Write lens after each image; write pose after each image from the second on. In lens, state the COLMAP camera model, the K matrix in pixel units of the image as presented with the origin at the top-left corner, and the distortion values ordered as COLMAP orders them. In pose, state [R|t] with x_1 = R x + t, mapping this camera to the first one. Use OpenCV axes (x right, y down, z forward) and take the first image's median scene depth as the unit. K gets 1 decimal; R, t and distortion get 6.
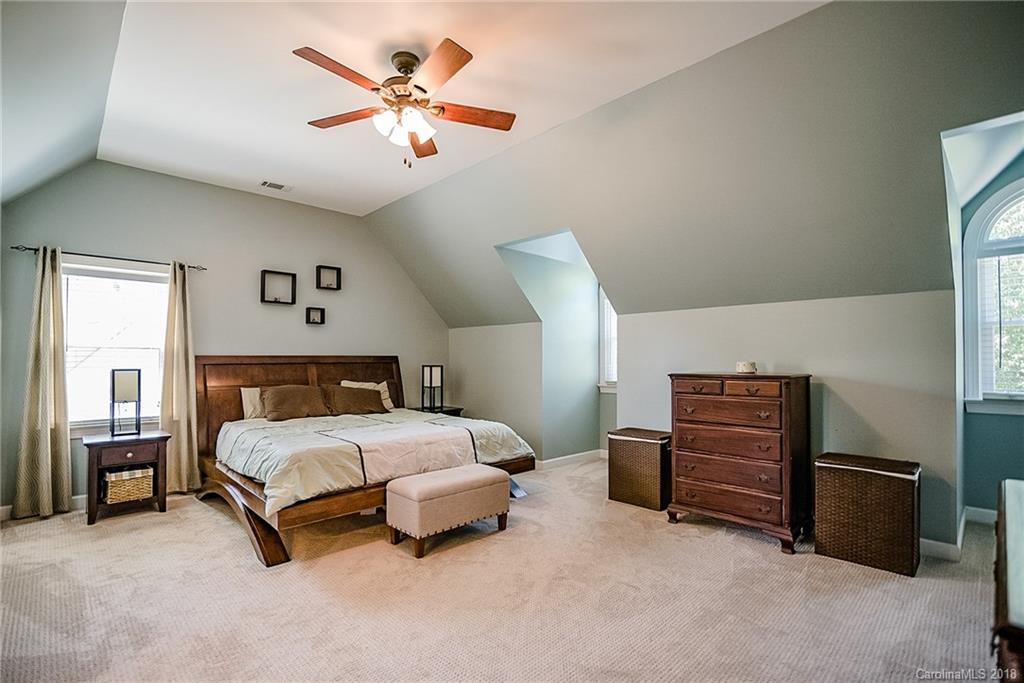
lens RADIAL K [[477.1, 0, 513.5], [0, 477.1, 341.8], [0, 0, 1]] dist [-0.010802, -0.000342]
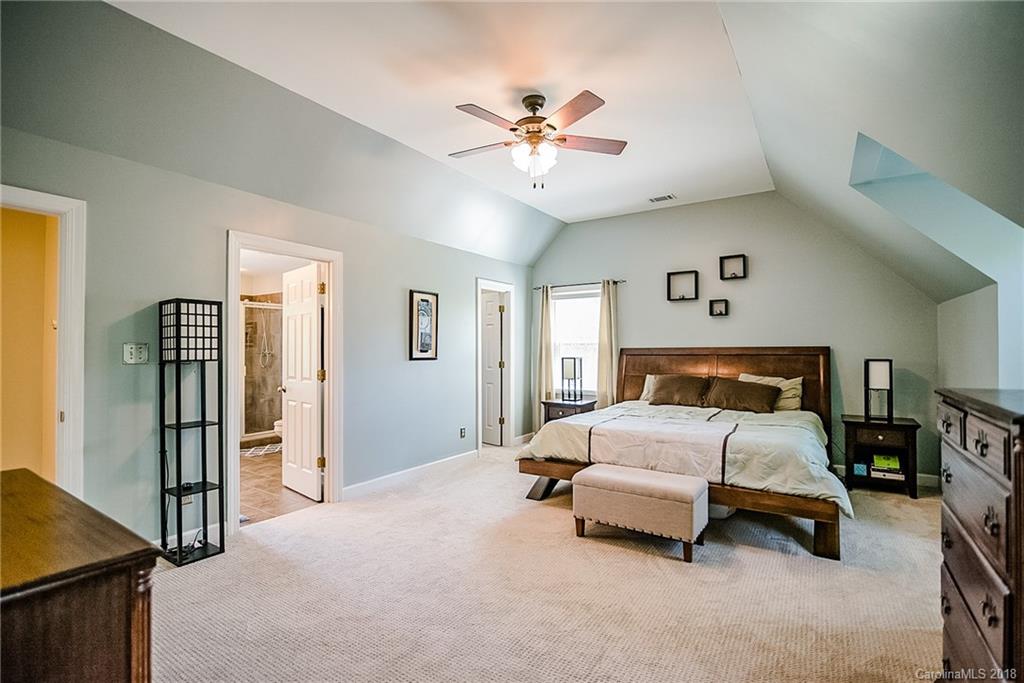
lens RADIAL K [[477.1, 0, 513.5], [0, 477.1, 341.8], [0, 0, 1]] dist [-0.010802, -0.000342]
pose [[0.219603, -0.016005, -0.975458, 0.638780], [0.039212, 0.999202, -0.007567, 0.010635], [0.974801, -0.036588, 0.220056, 0.483253]]
